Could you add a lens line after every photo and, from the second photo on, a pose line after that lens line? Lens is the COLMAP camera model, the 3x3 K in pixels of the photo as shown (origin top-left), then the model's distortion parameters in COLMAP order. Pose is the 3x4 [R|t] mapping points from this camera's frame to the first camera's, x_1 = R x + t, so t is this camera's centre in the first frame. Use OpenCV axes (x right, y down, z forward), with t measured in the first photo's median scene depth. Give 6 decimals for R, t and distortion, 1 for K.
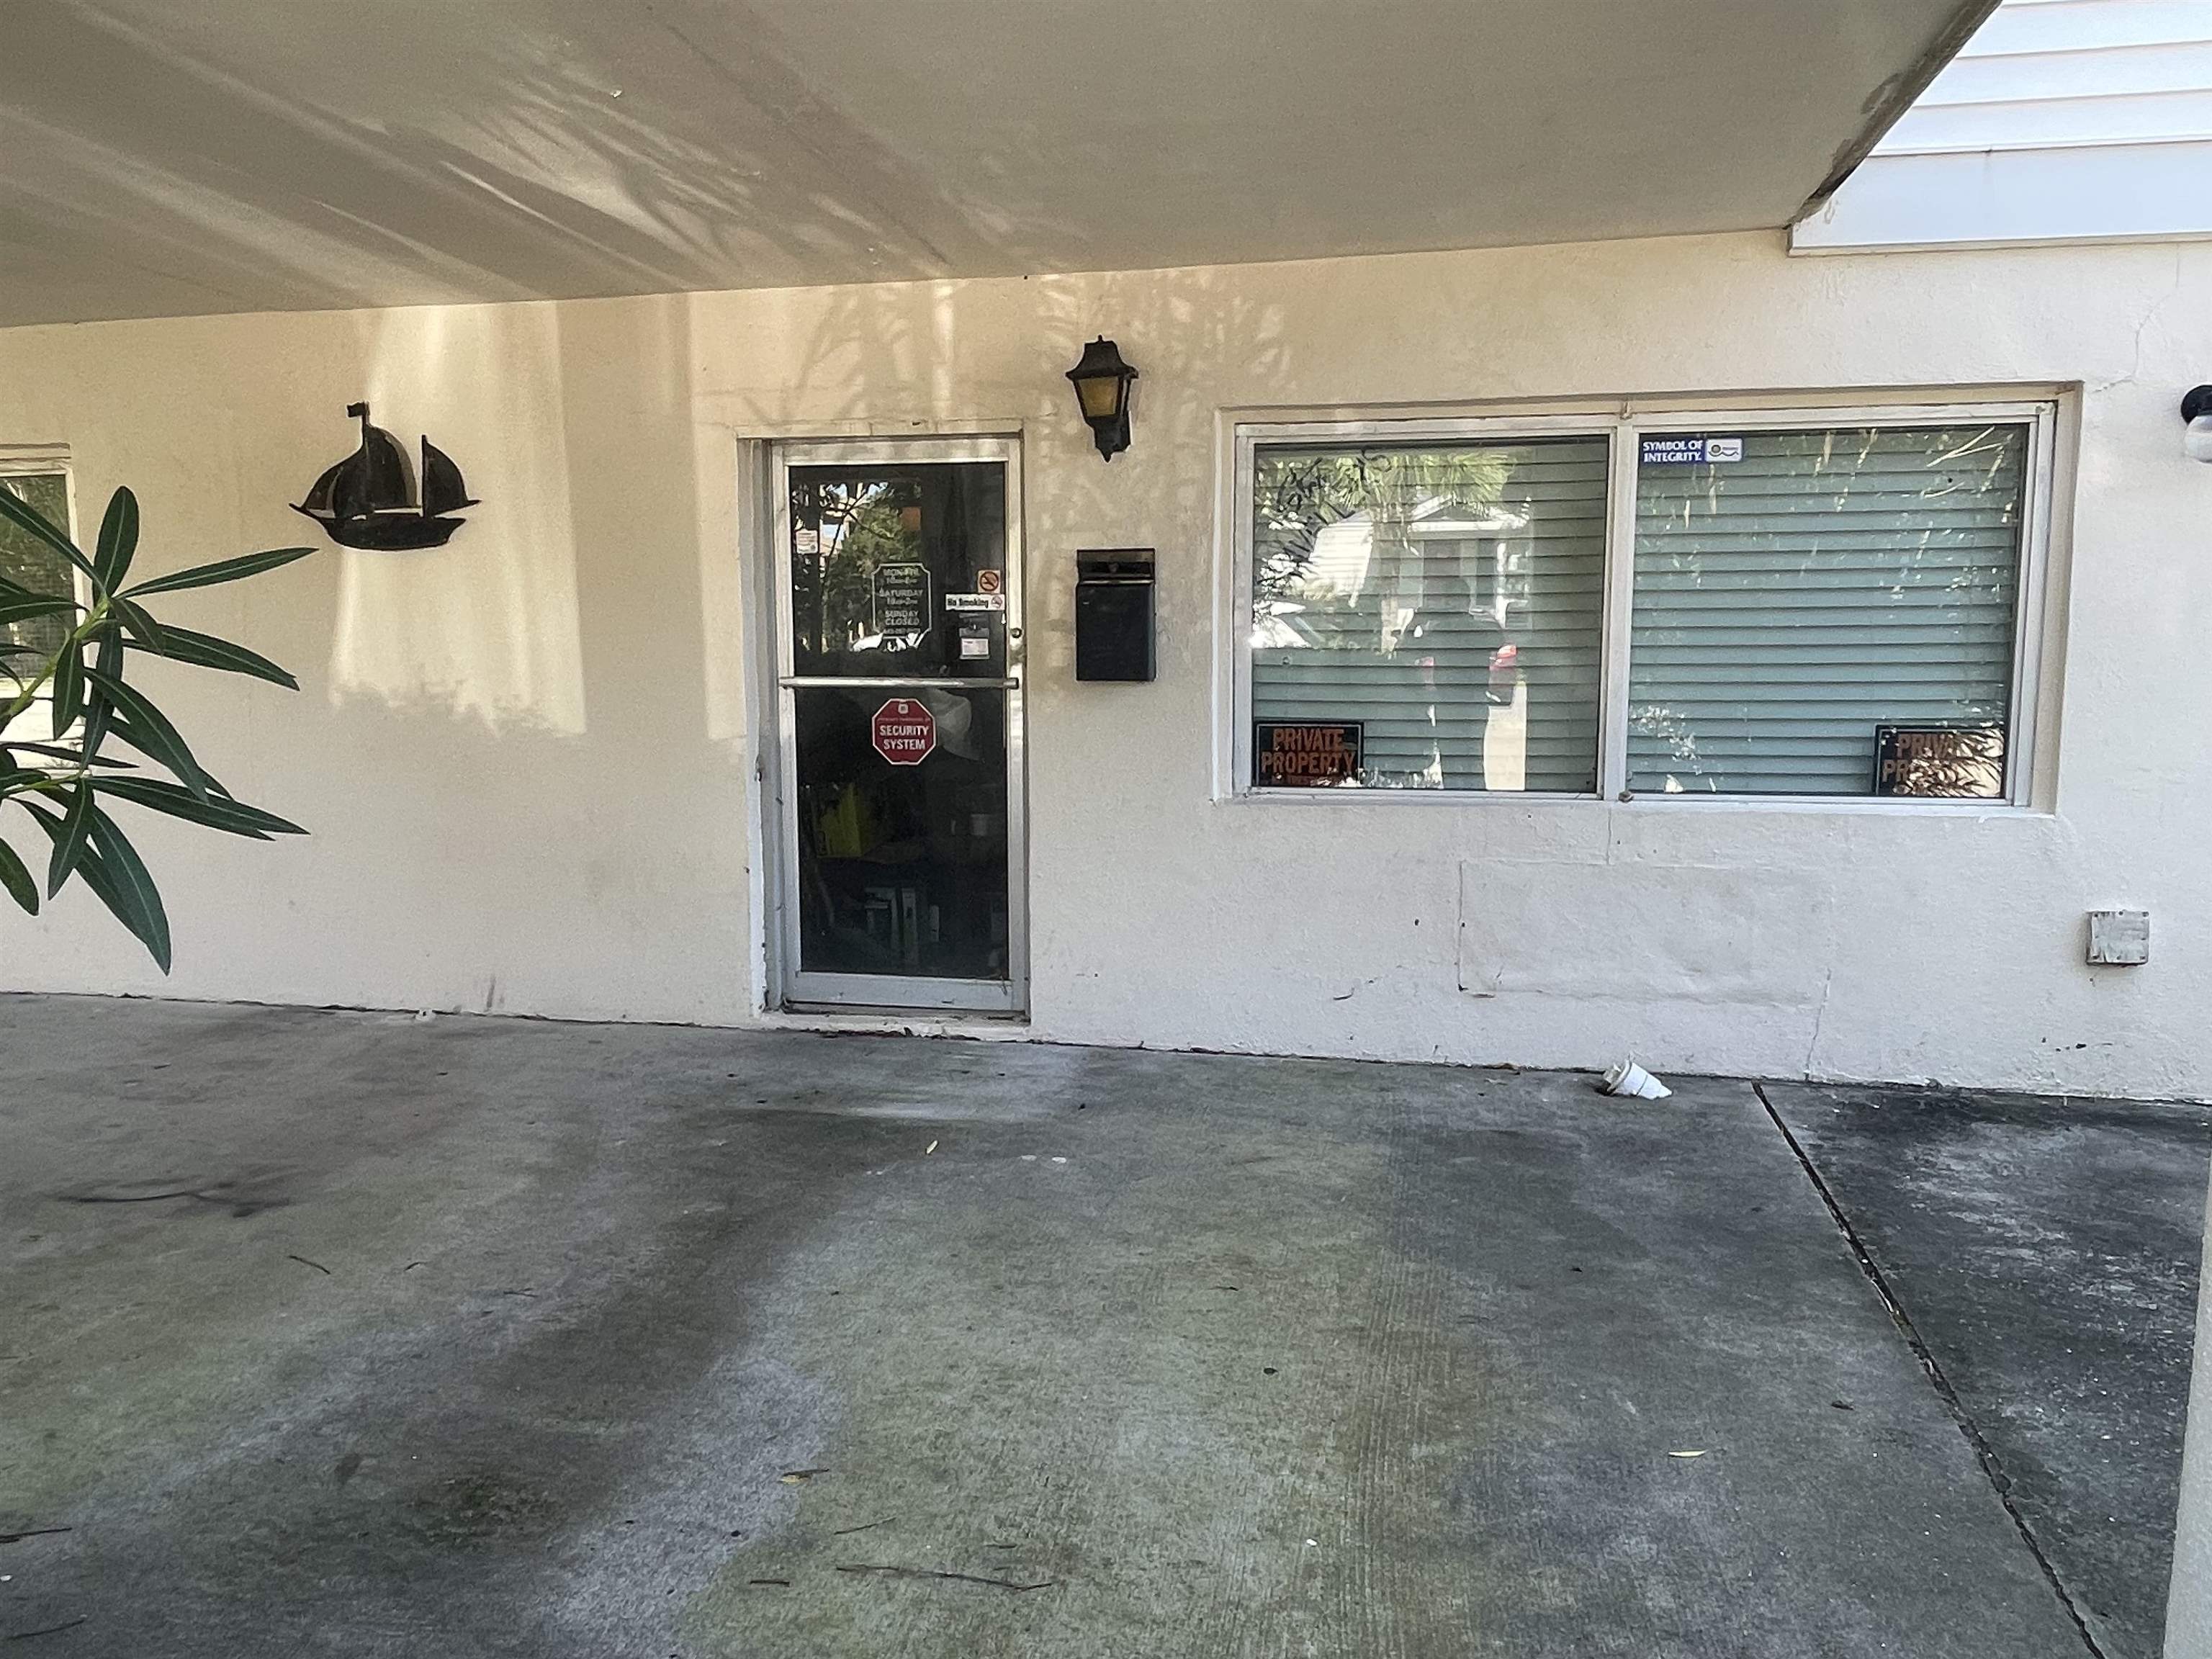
lens RADIAL K [[1618.7, 0, 1098.1], [0, 1618.7, 803.8], [0, 0, 1]] dist [0.020021, -0.045735]
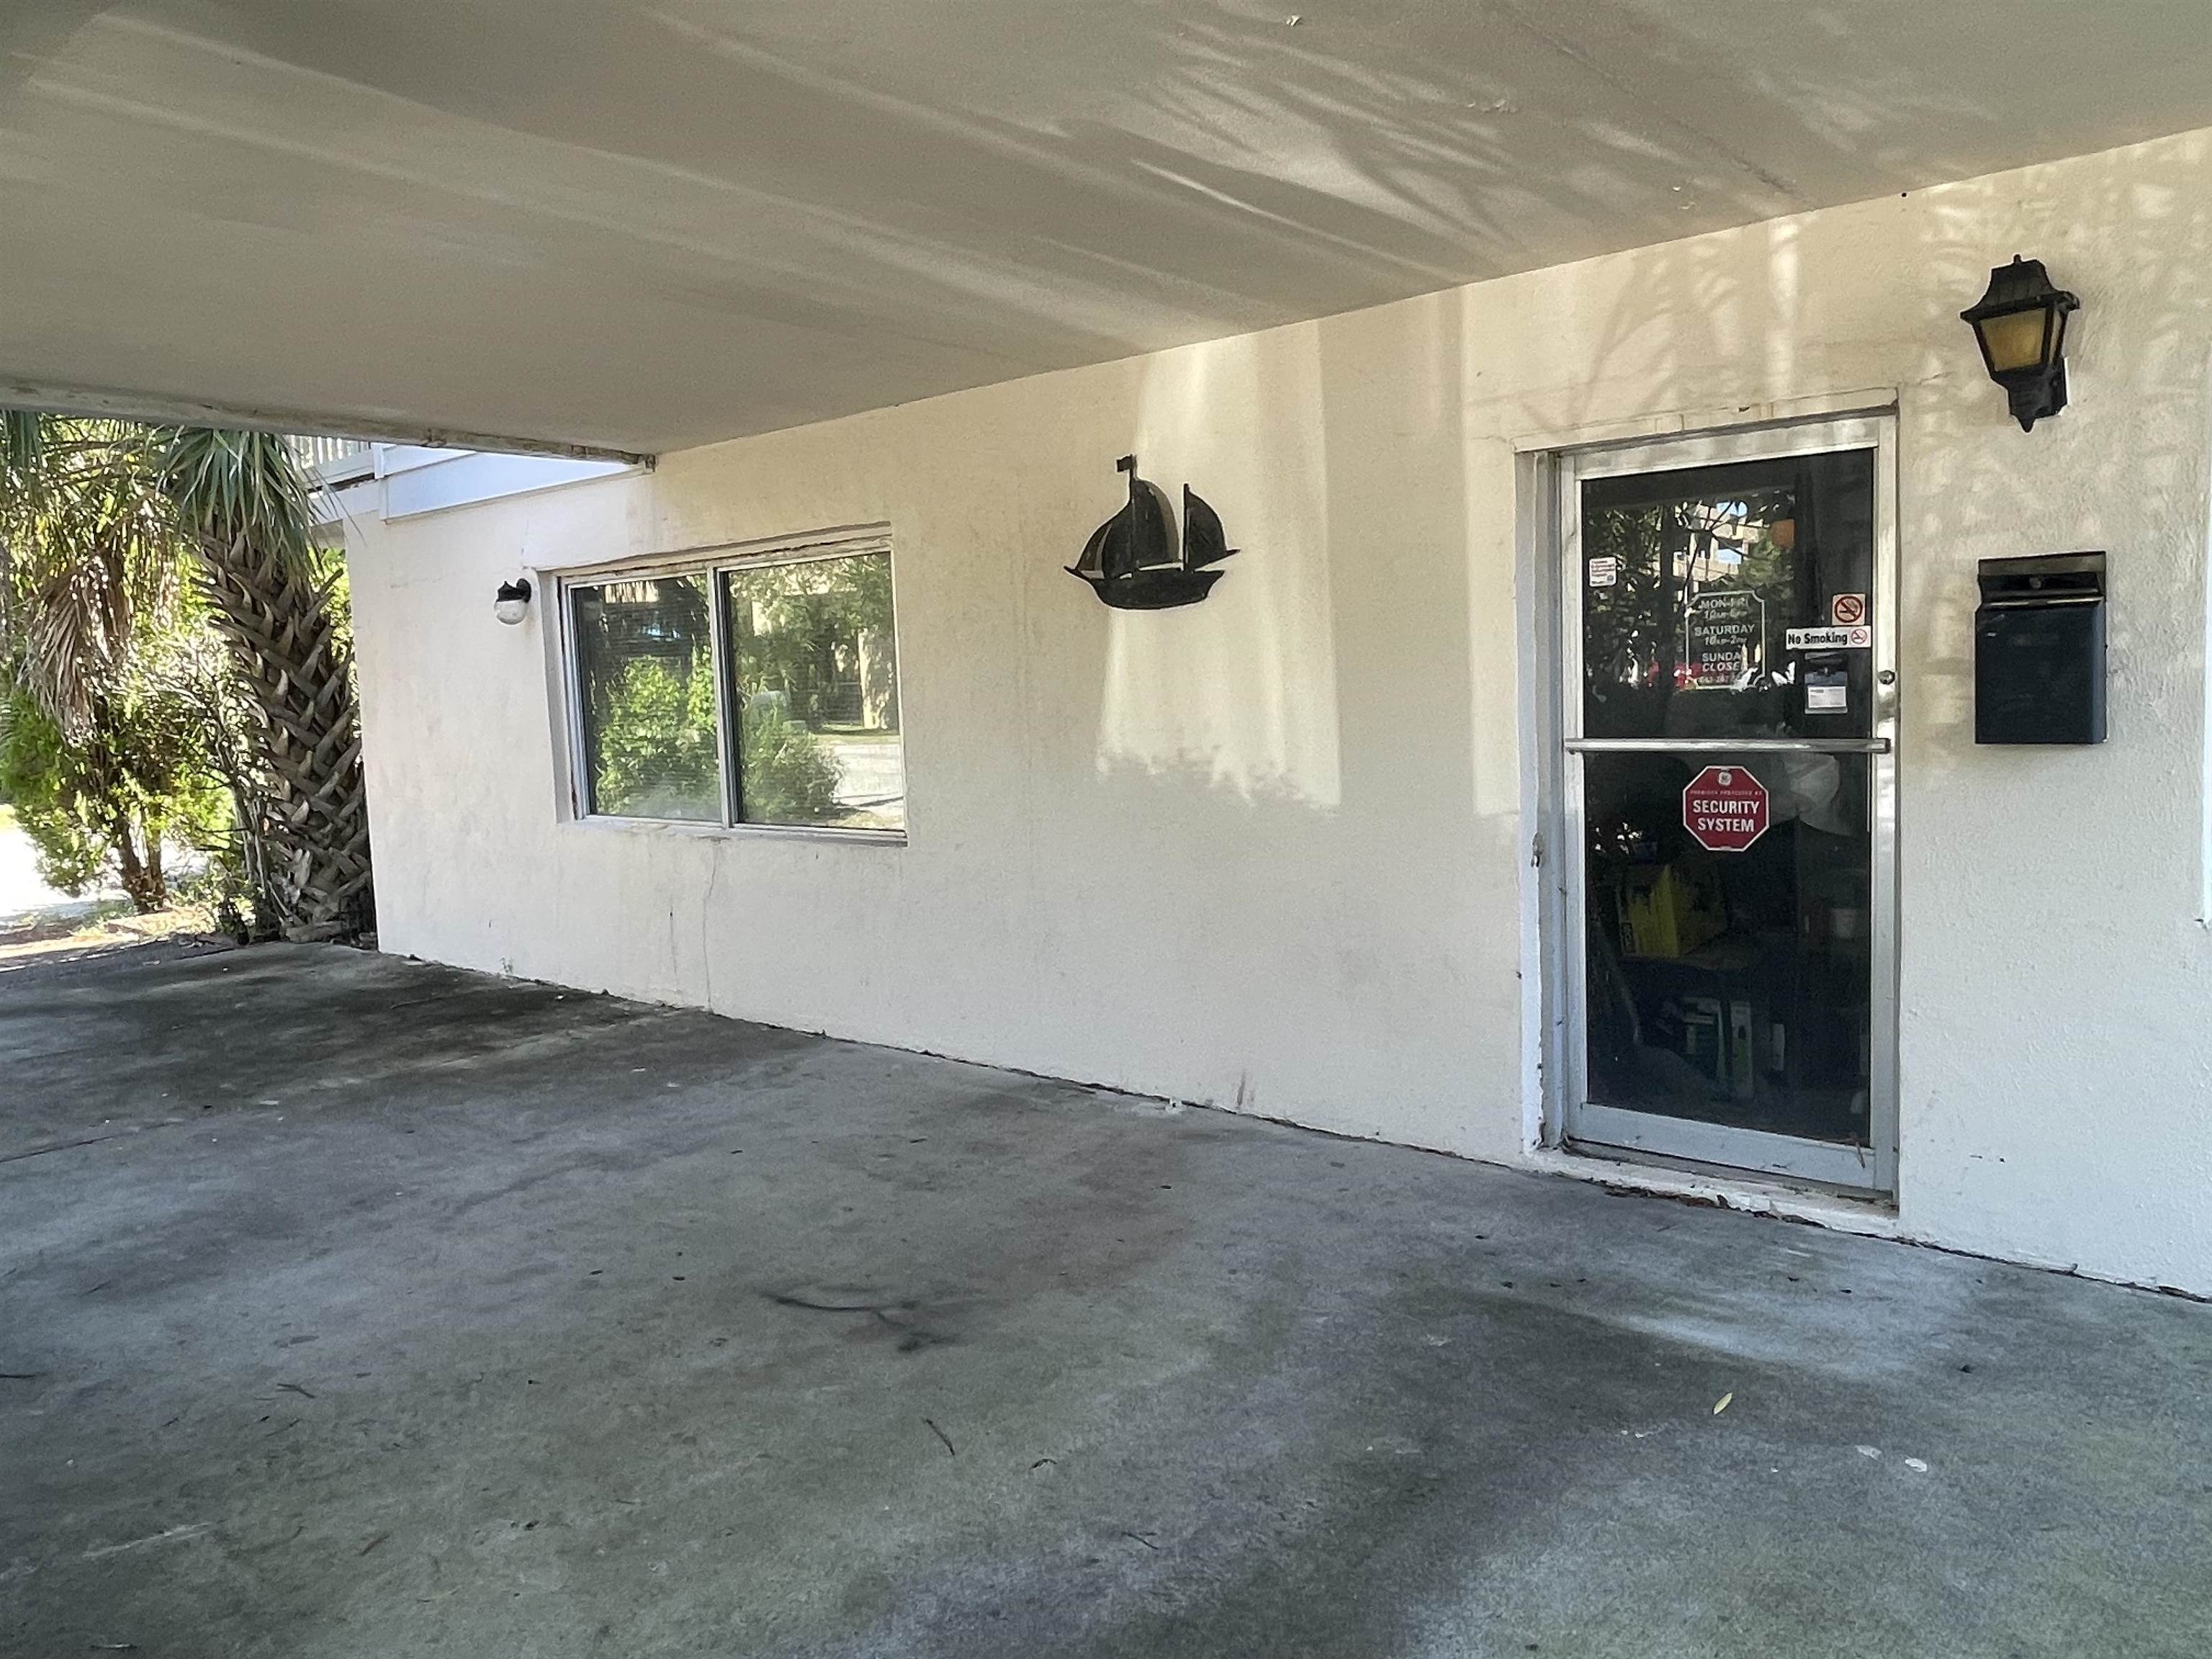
lens RADIAL K [[1618.7, 0, 1098.1], [0, 1618.7, 803.8], [0, 0, 1]] dist [0.020021, -0.045735]
pose [[0.860480, 0.011234, -0.509360, 0.018262], [-0.022515, 0.999619, -0.015988, -0.029626], [0.508987, 0.025226, 0.860405, 0.192994]]
